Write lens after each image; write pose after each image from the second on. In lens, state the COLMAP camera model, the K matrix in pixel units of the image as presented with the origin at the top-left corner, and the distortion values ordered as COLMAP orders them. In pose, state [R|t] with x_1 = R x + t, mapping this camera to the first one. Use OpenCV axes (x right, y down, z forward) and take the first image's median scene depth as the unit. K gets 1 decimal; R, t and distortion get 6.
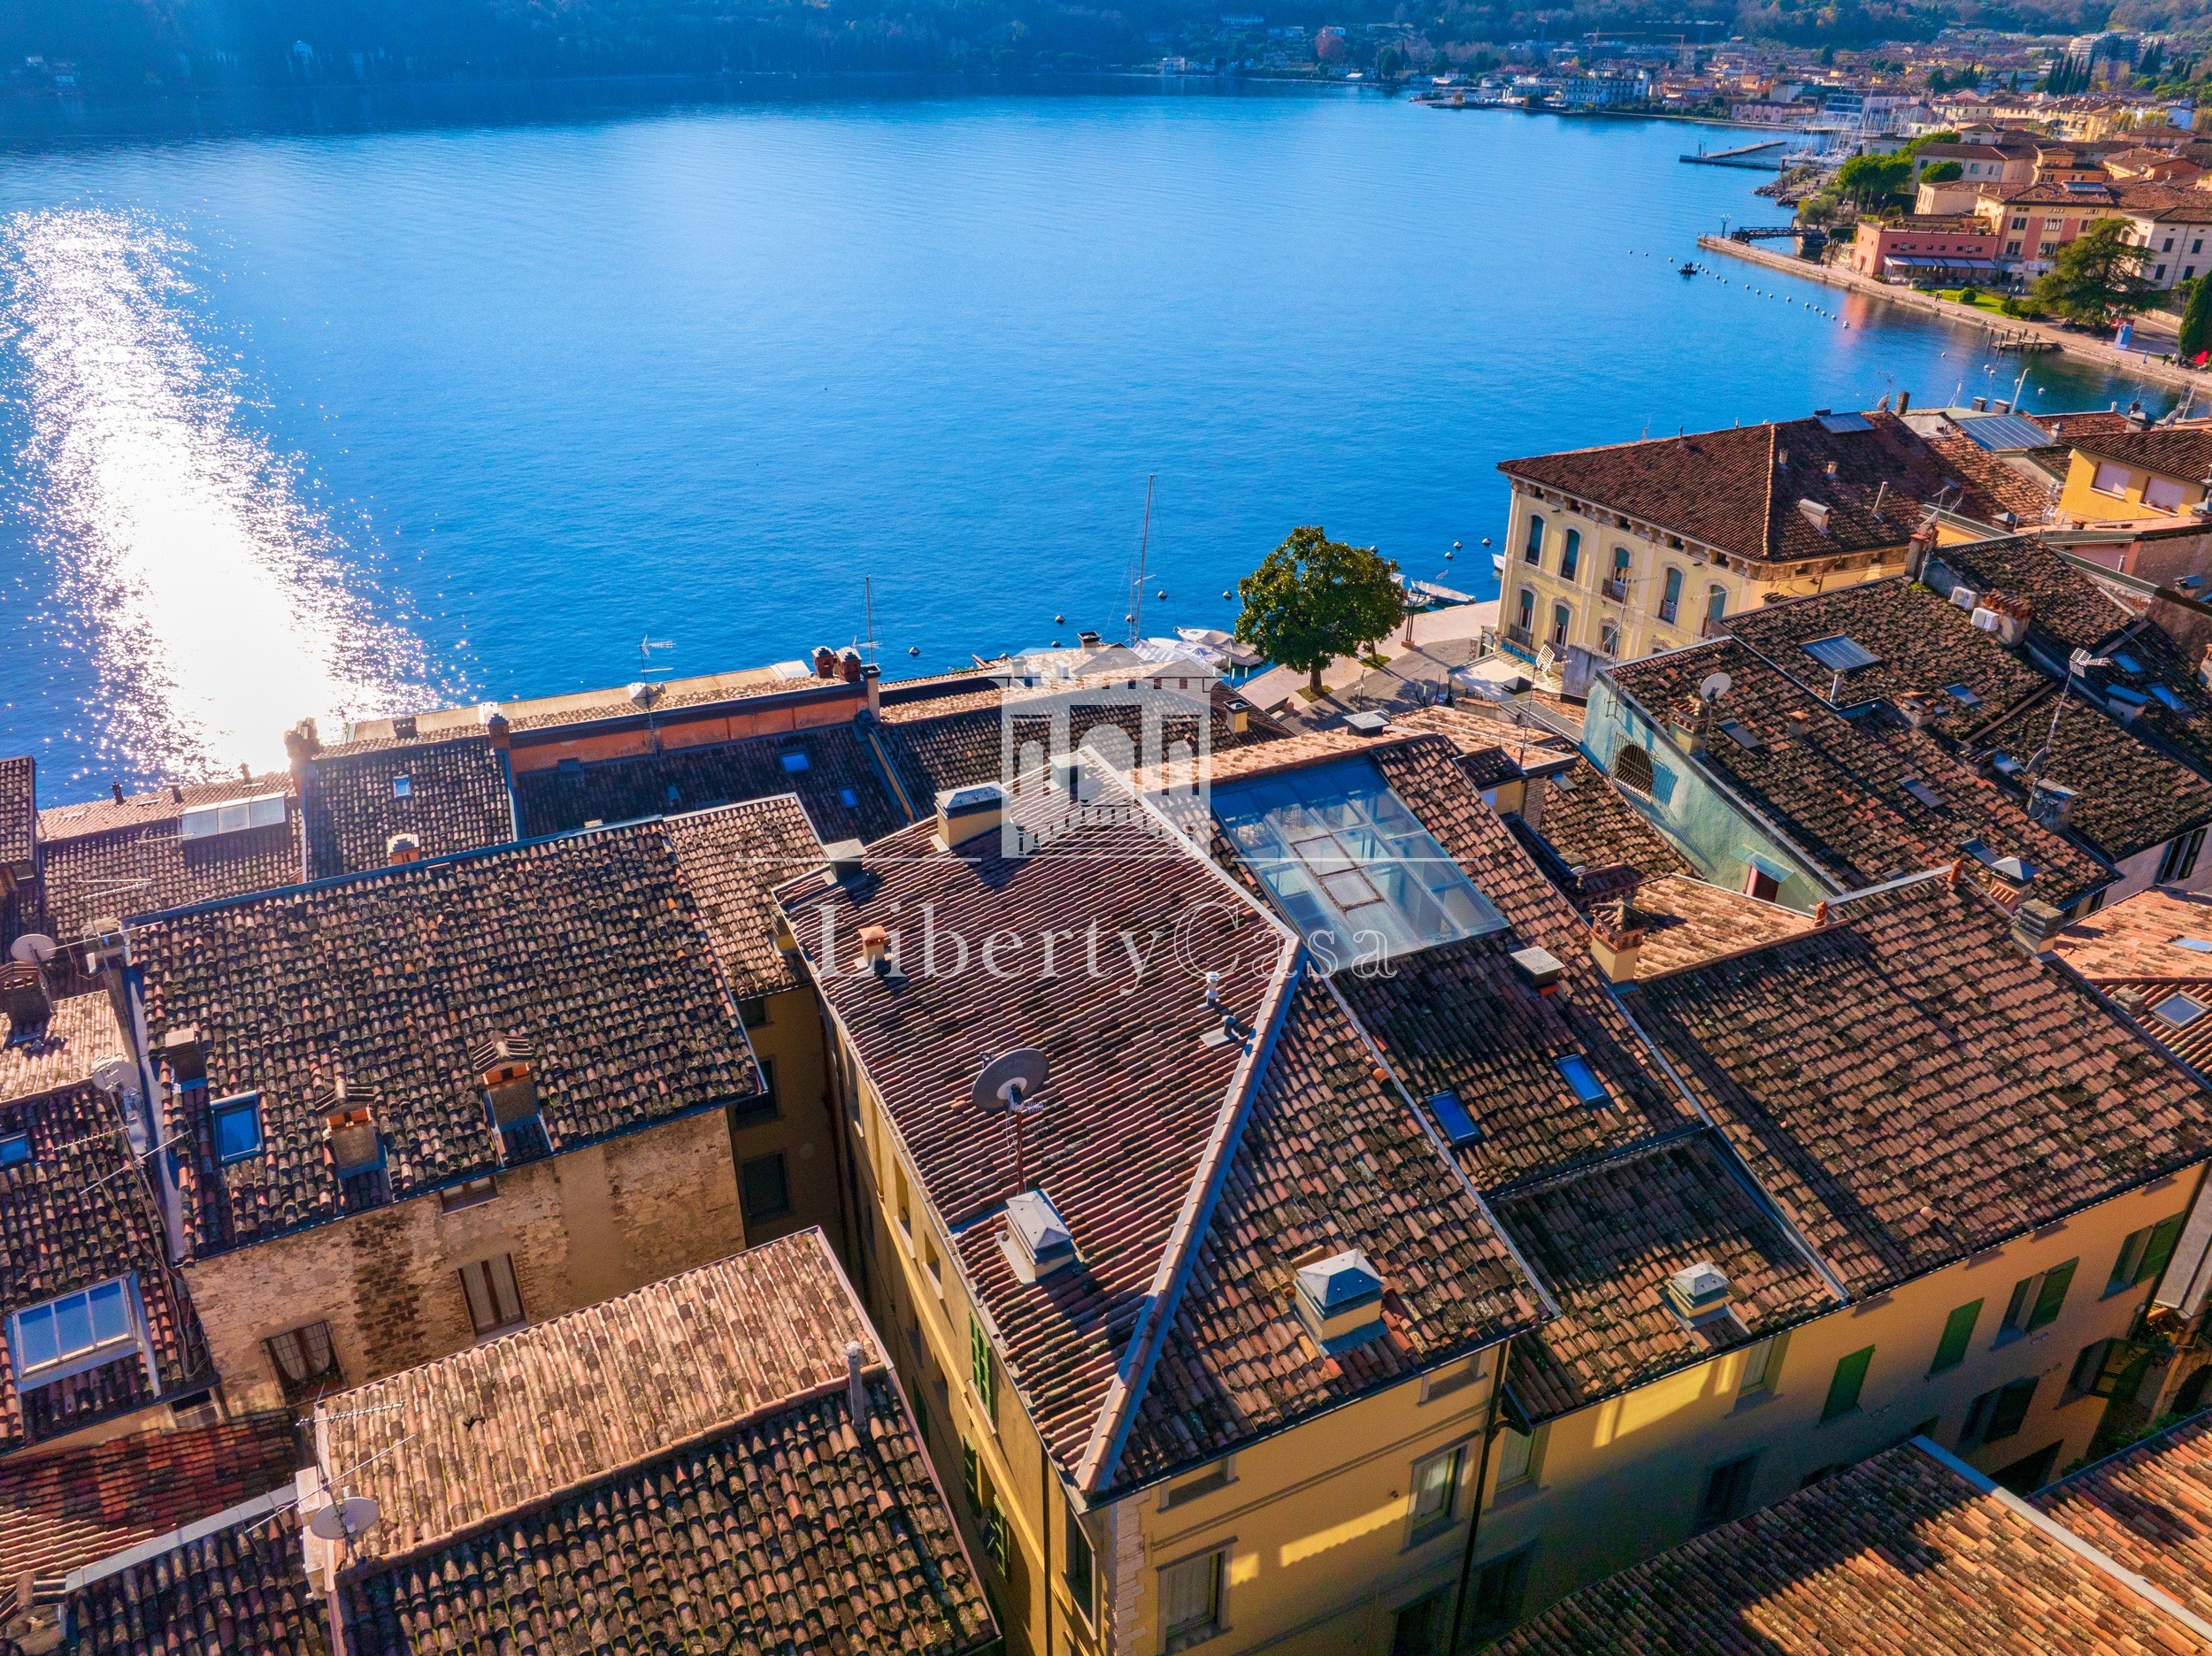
lens RADIAL K [[1567.9, 0, 1126.7], [0, 1567.9, 823.0], [0, 0, 1]] dist [-0.052358, 0.025685]
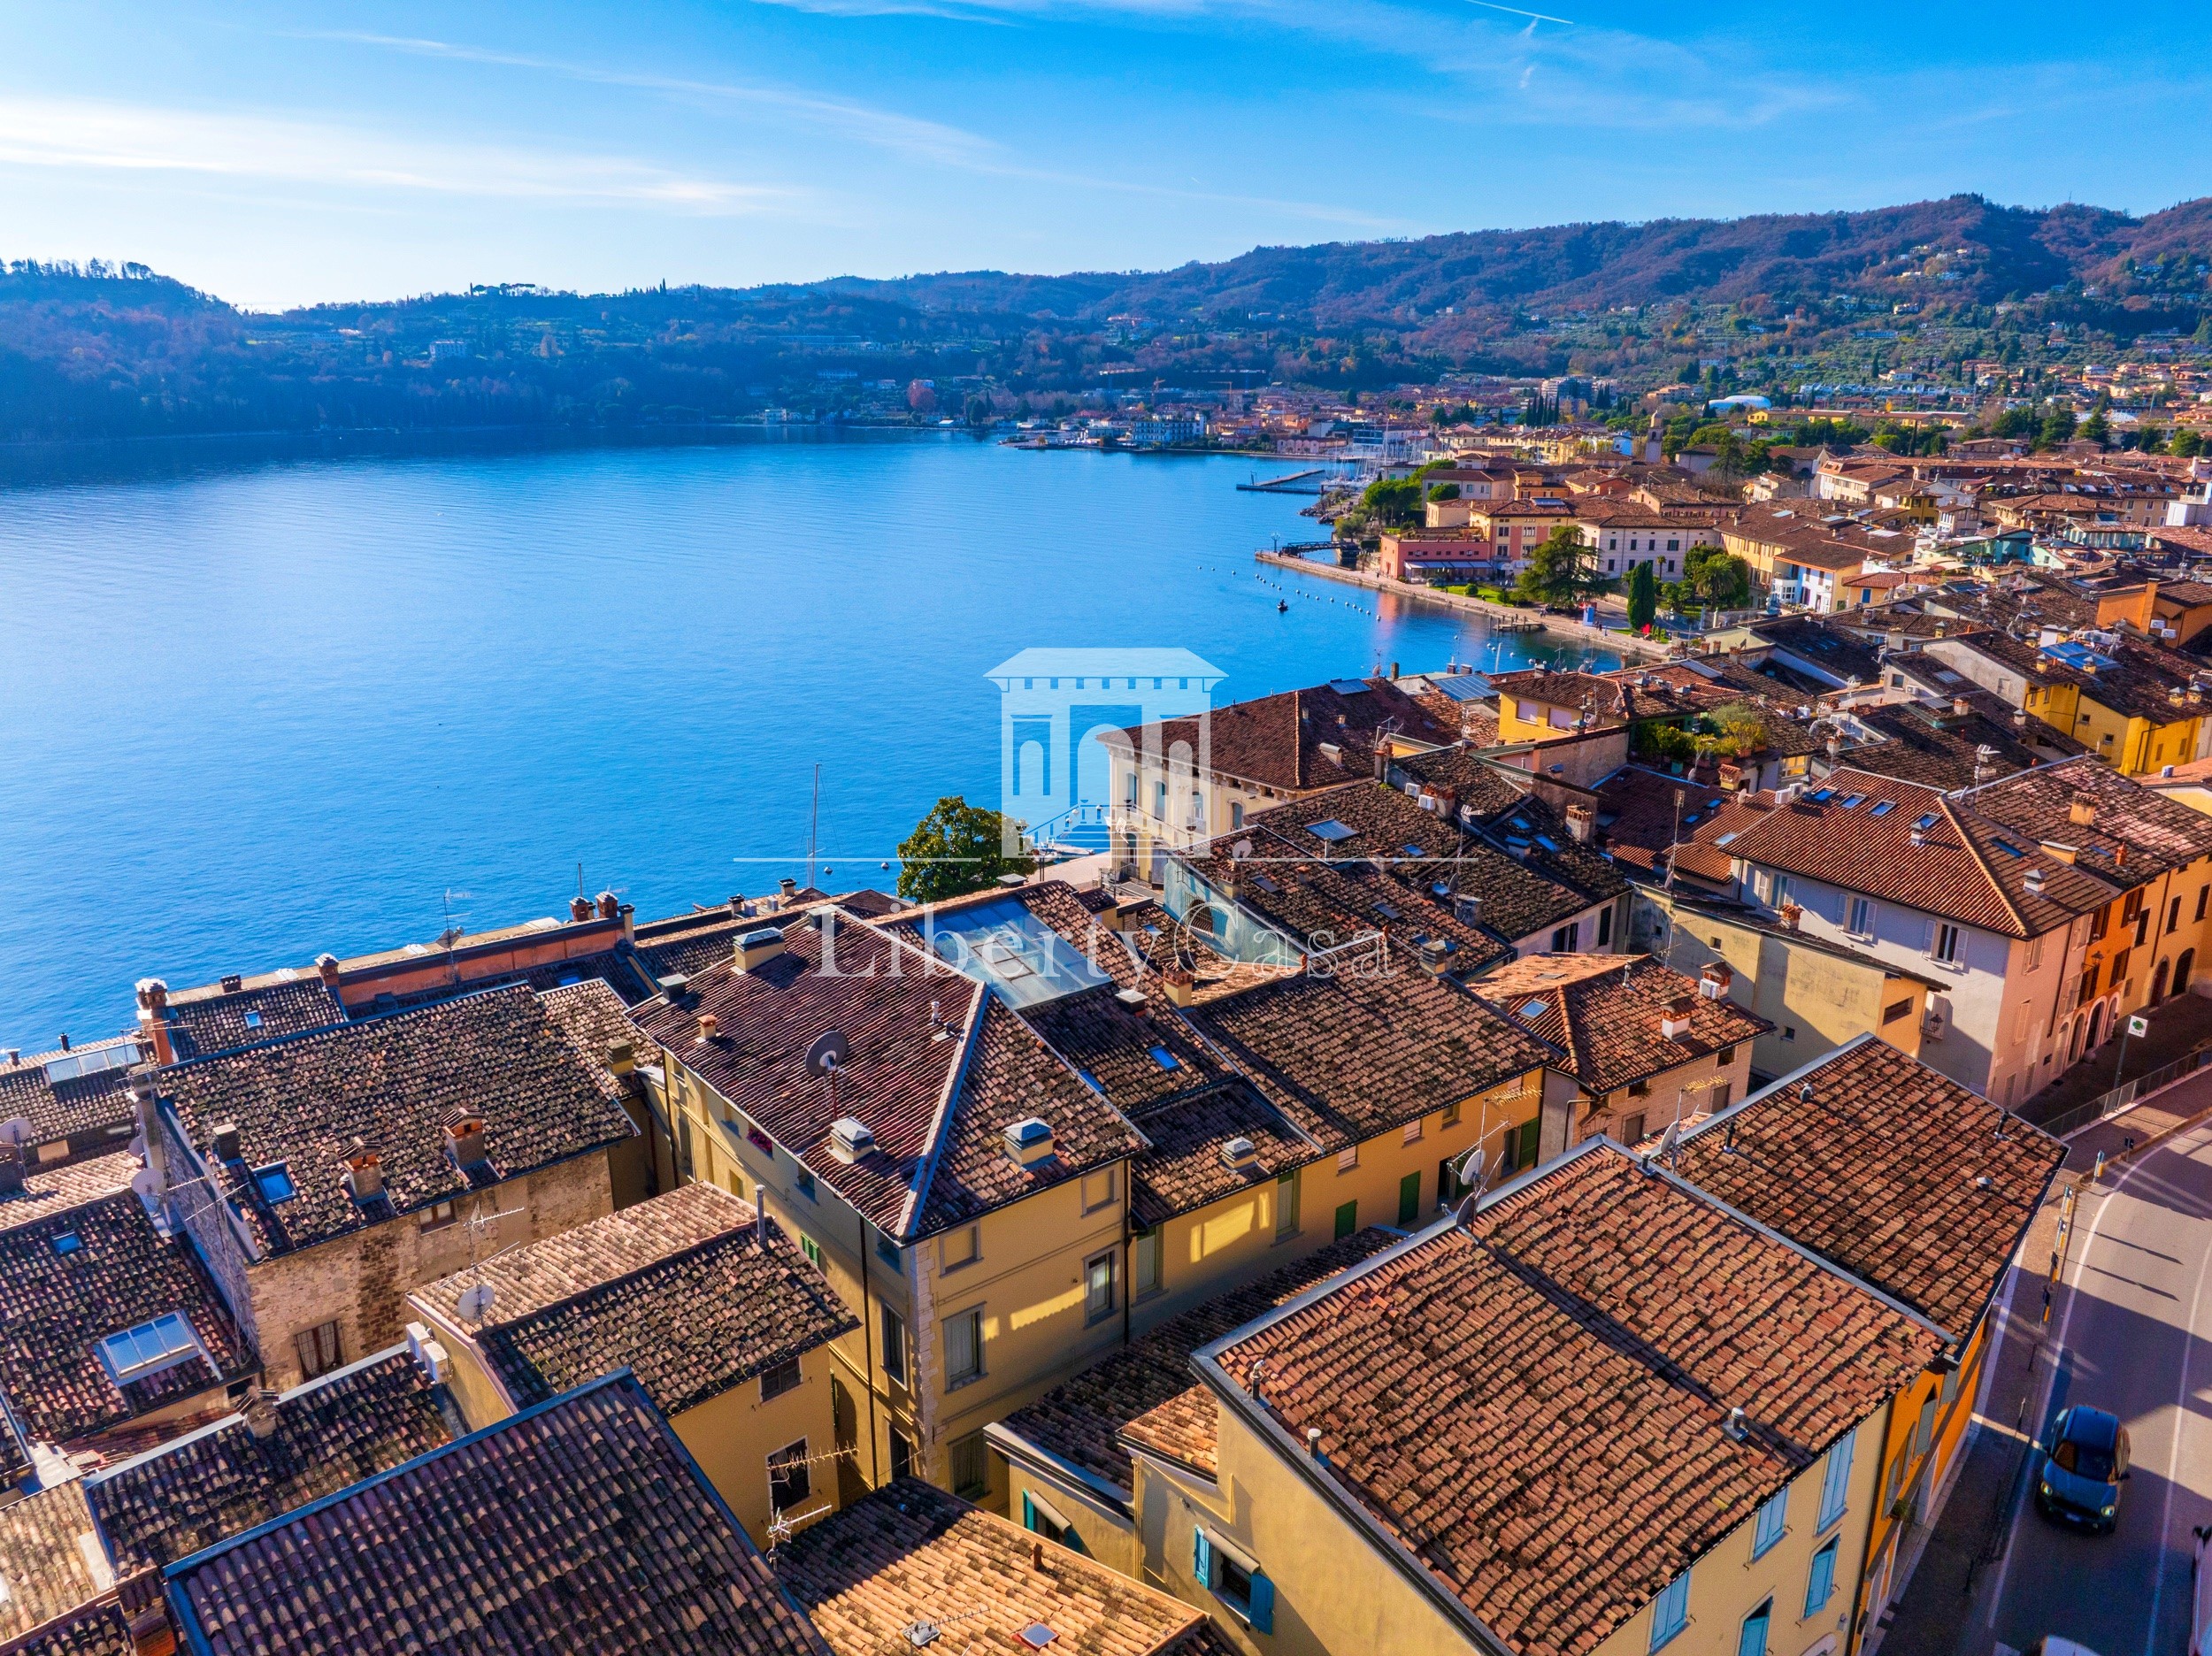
lens RADIAL K [[1530.3, 0, 1106.0], [0, 1530.3, 828.0], [0, 0, 1]] dist [-0.030373, -0.004838]
pose [[0.972992, -0.071643, 0.219440, -0.097185], [0.111782, 0.977960, -0.176351, 0.194667], [-0.201969, 0.196118, 0.959555, -0.547831]]
